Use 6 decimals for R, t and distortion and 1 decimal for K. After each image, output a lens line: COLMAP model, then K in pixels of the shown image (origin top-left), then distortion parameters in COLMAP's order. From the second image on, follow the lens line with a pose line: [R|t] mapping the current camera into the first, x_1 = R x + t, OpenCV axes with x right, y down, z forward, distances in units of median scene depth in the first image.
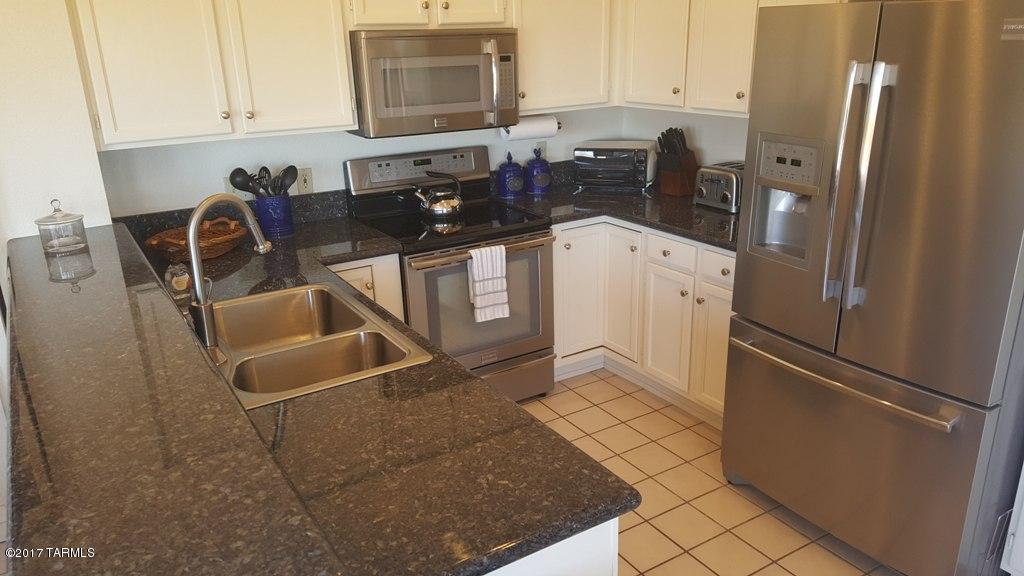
lens RADIAL K [[756.2, 0, 514.0], [0, 756.2, 302.1], [0, 0, 1]] dist [0.149072, -0.231082]
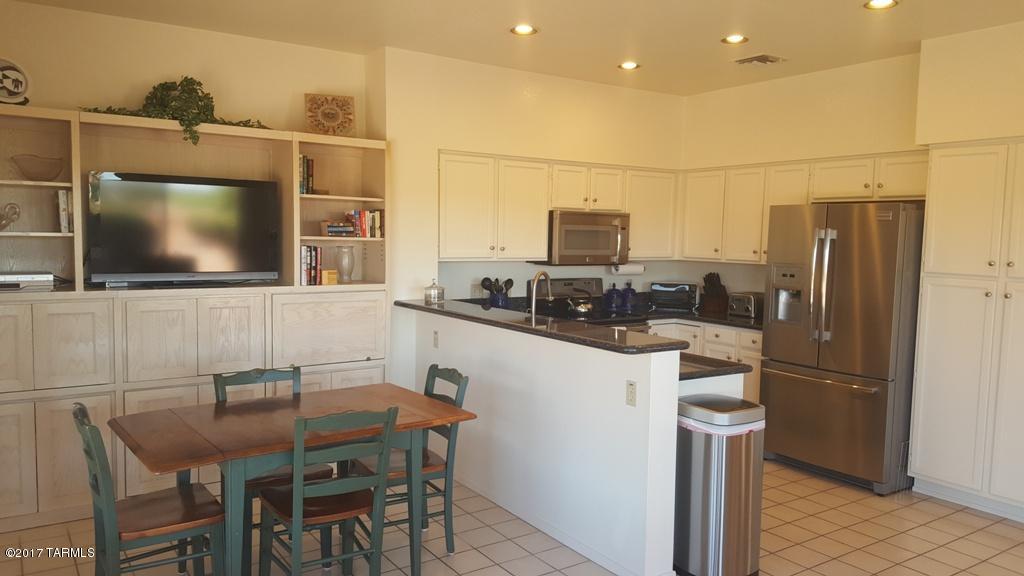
lens RADIAL K [[756.2, 0, 514.0], [0, 756.2, 302.1], [0, 0, 1]] dist [0.149072, -0.231082]
pose [[0.998417, 0.041963, 0.037460, -0.326542], [-0.031308, 0.967817, -0.249699, 0.305289], [-0.046733, 0.248131, 0.967599, -0.679176]]
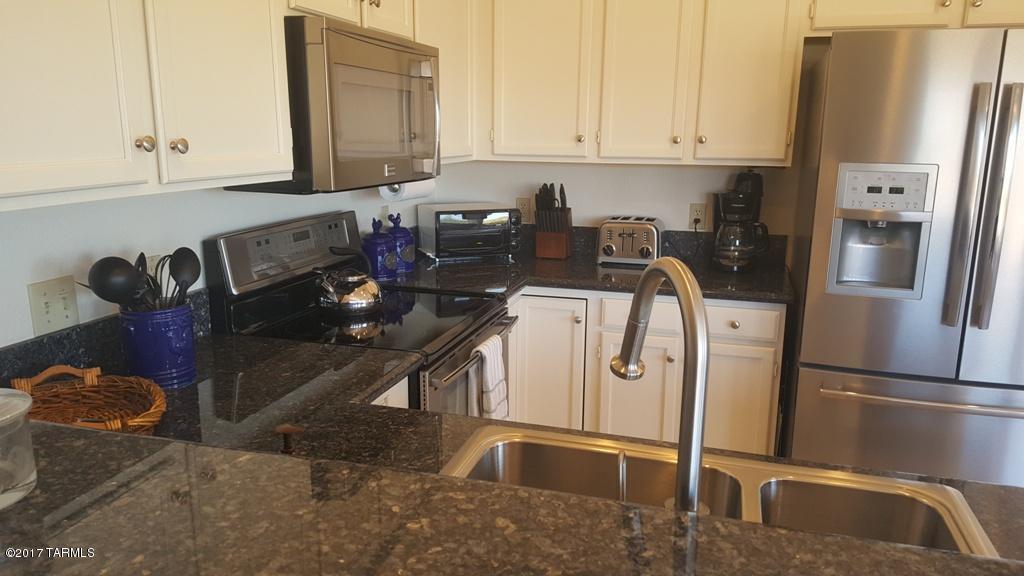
lens RADIAL K [[756.2, 0, 514.0], [0, 756.2, 302.1], [0, 0, 1]] dist [0.149072, -0.231082]
pose [[0.742171, -0.116960, 0.659926, -0.452896], [0.196401, 0.979382, -0.047300, -0.066083], [-0.640788, 0.164714, 0.749840, 0.431154]]
